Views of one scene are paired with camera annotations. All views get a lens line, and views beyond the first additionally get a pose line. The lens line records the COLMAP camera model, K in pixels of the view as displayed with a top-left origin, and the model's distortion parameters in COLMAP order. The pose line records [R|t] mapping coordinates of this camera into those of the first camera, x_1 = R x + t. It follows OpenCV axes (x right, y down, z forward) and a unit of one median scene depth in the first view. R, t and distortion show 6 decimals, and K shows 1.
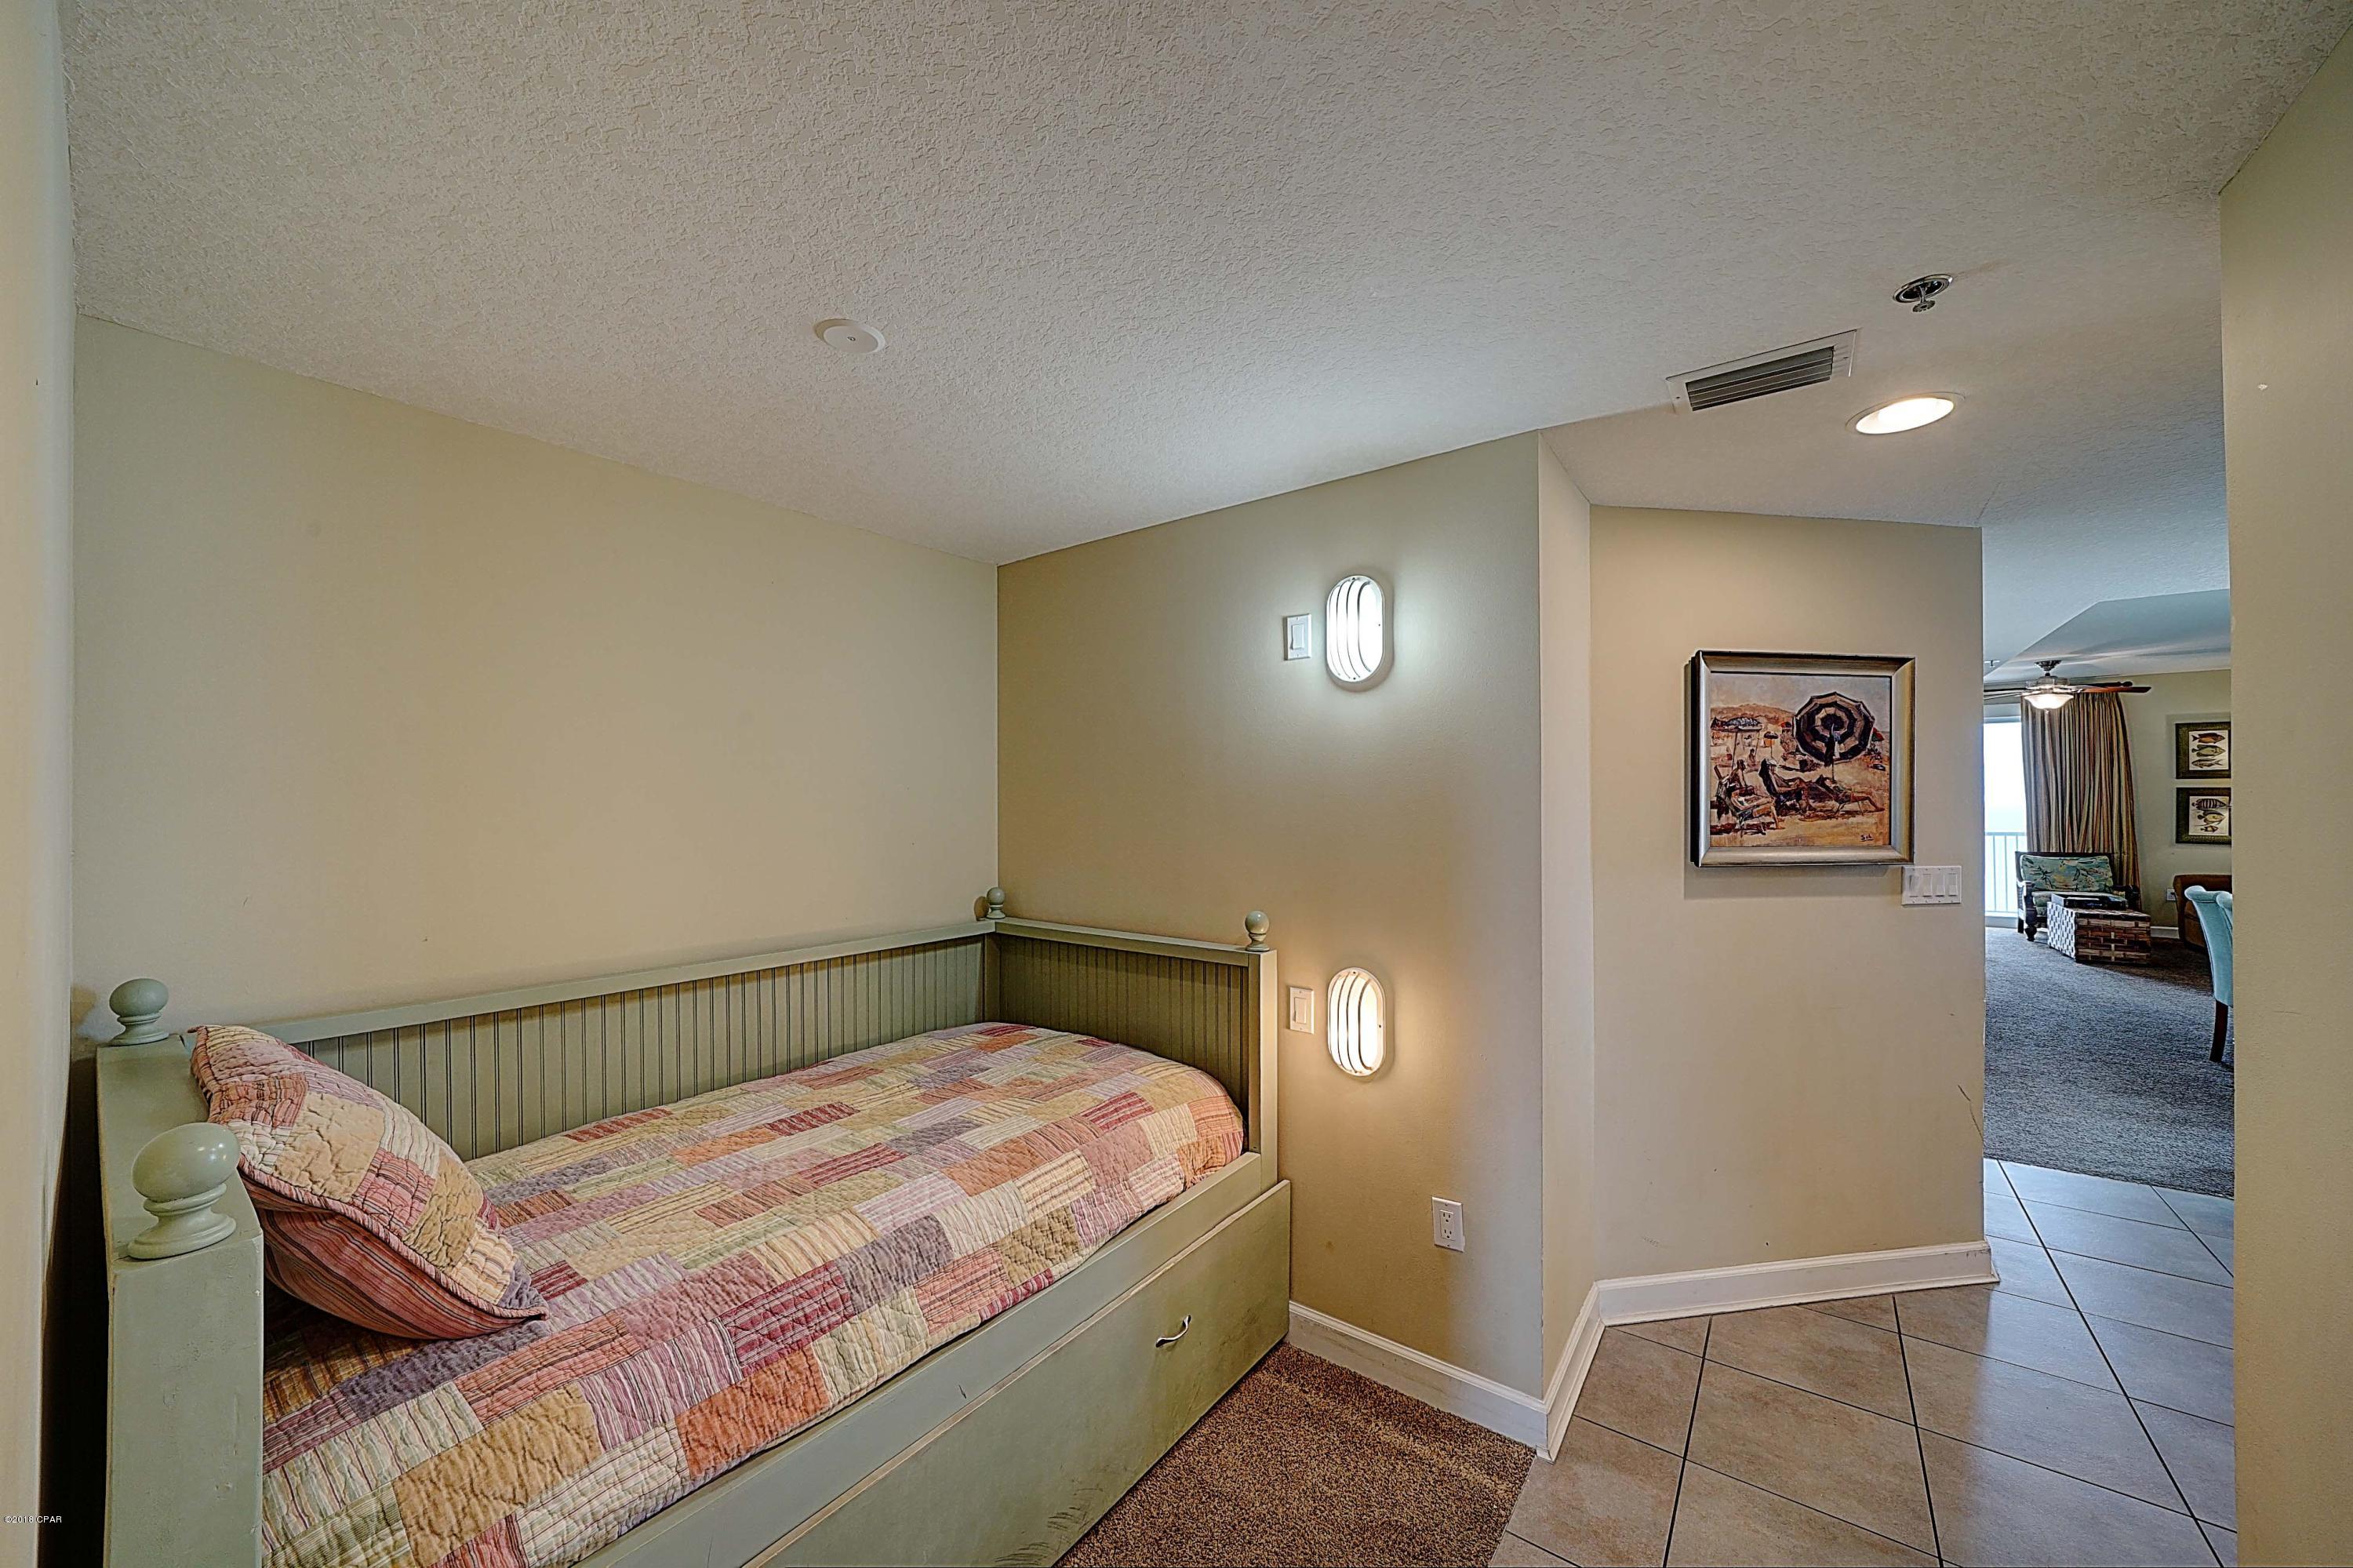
lens RADIAL K [[849.0, 0, 1177.5], [0, 849.0, 798.3], [0, 0, 1]] dist [-0.010264, 0.001576]
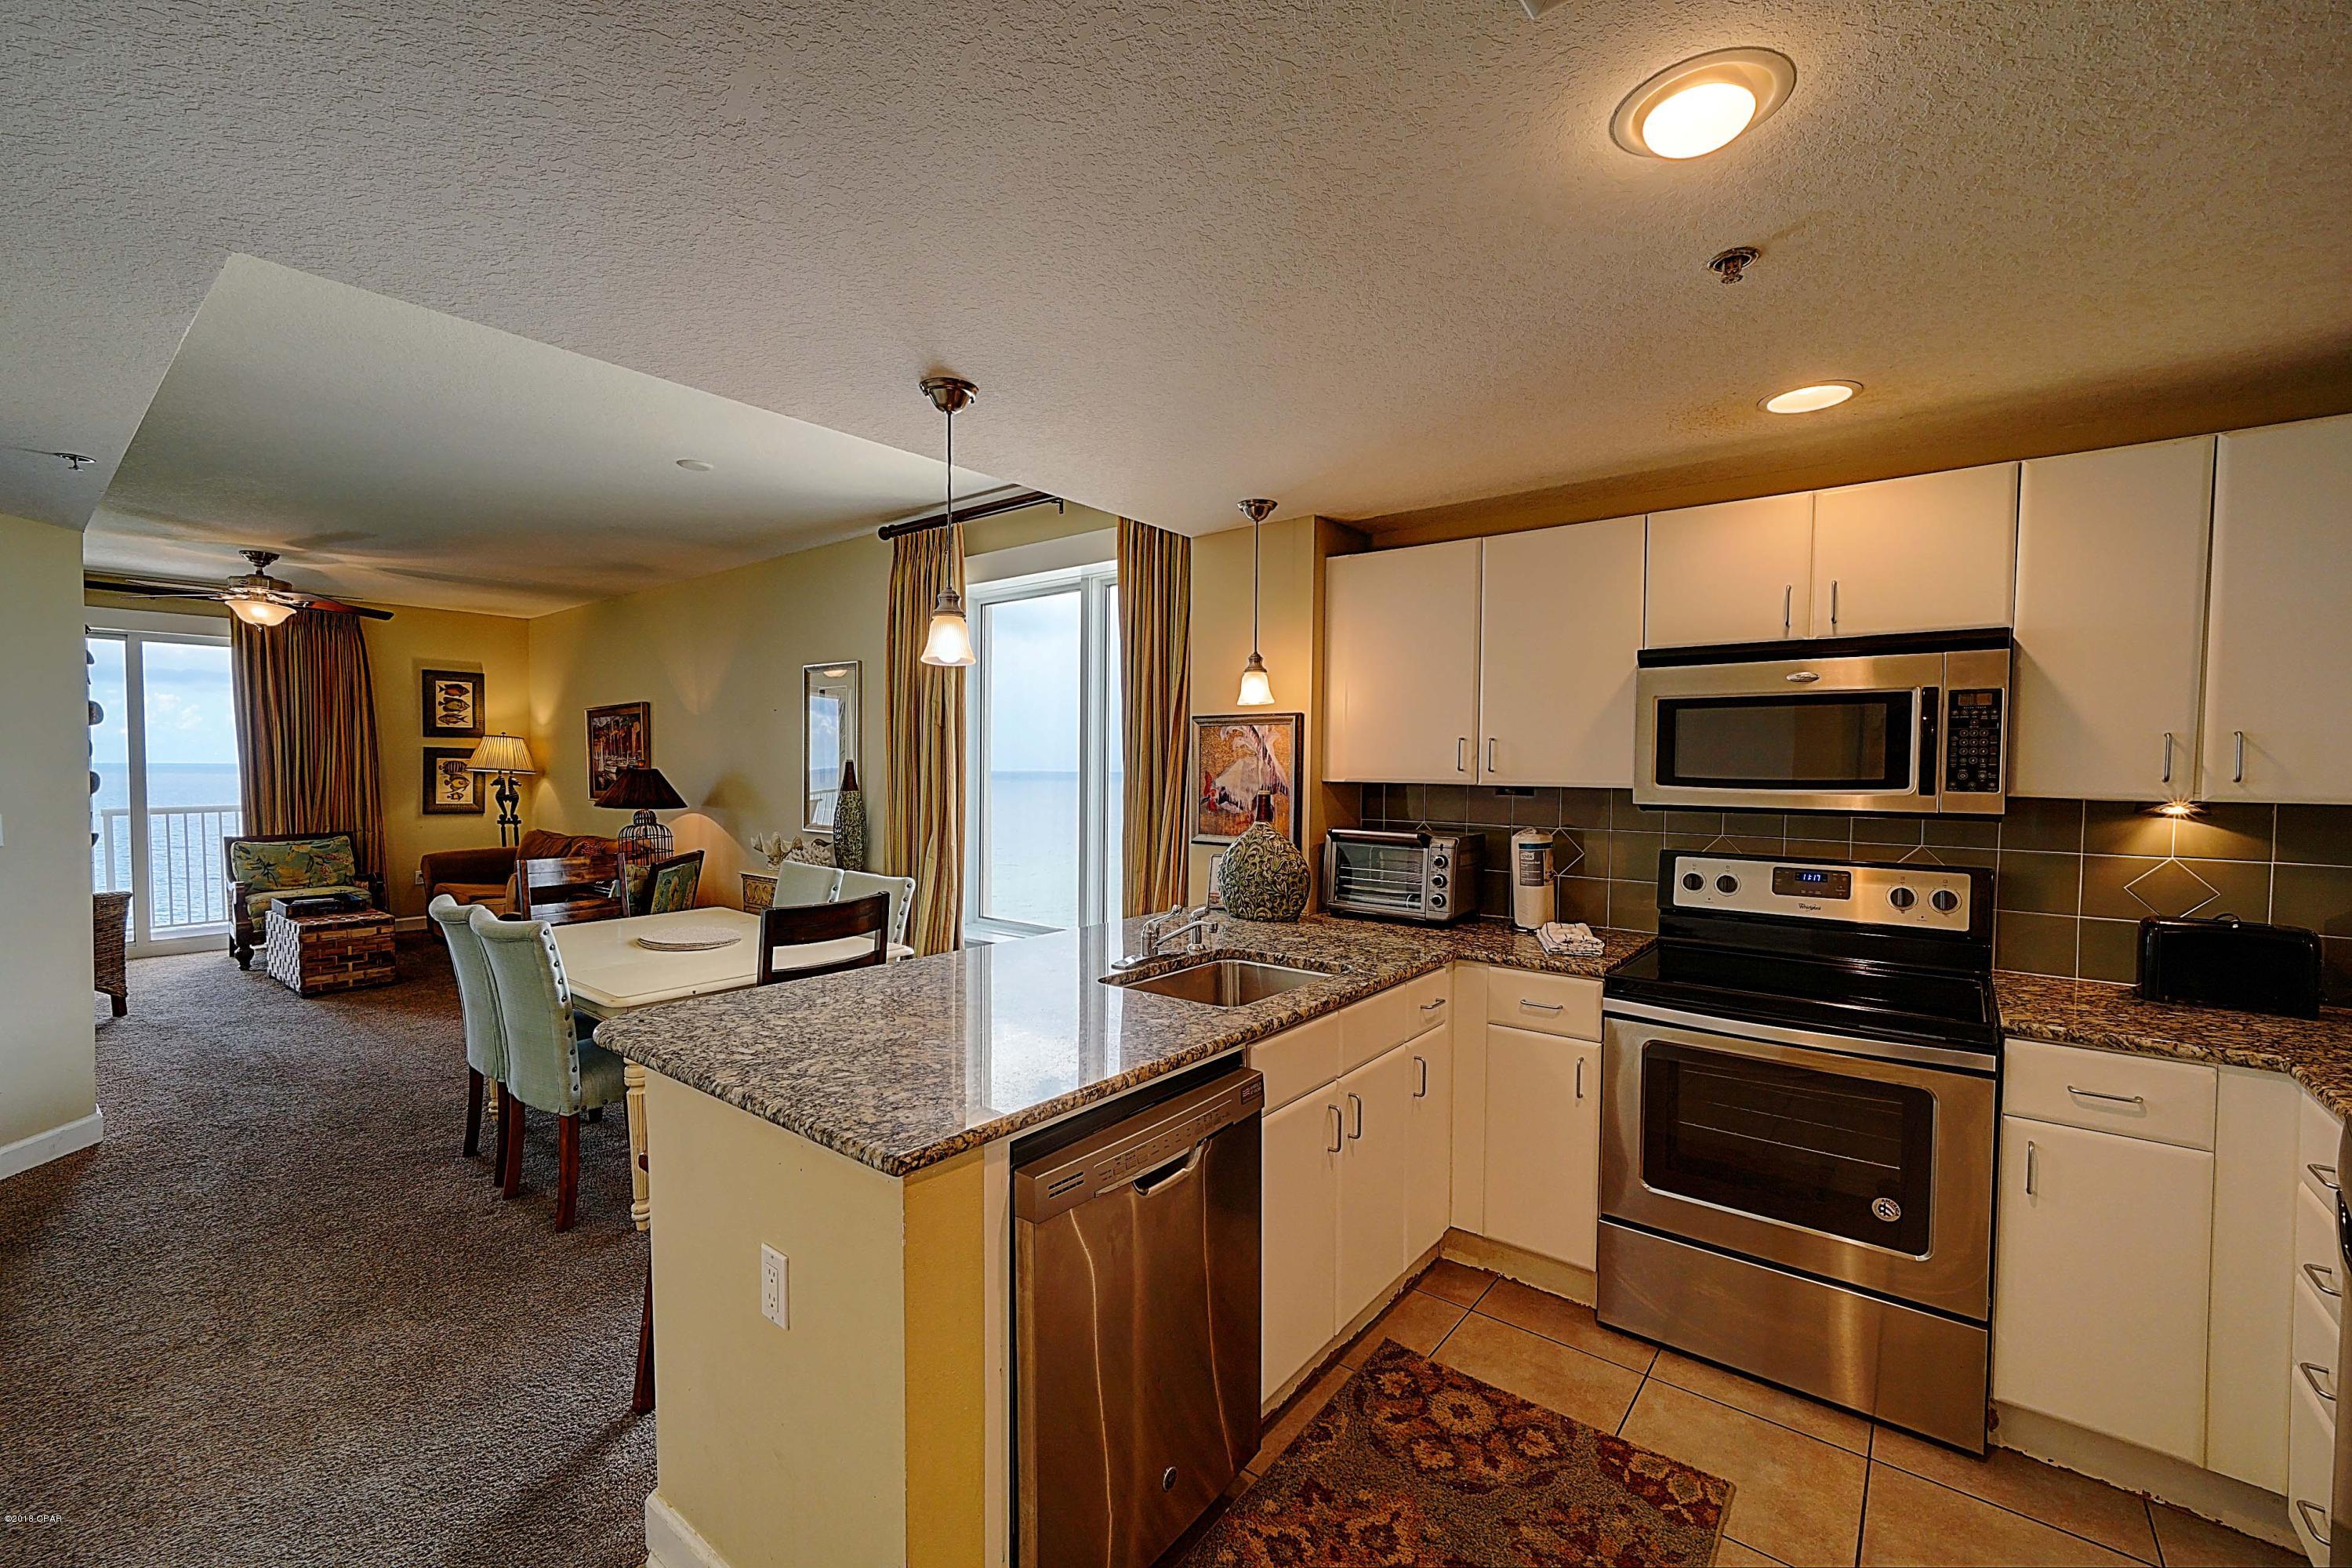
lens RADIAL K [[964.1, 0, 1177.8], [0, 964.1, 794.1], [0, 0, 1]] dist [0.003269, 0.000447]
pose [[0.038646, -0.025097, 0.998938, 0.274796], [-0.011681, 0.999605, 0.025565, 0.000241], [-0.999185, -0.012657, 0.038337, 0.227008]]
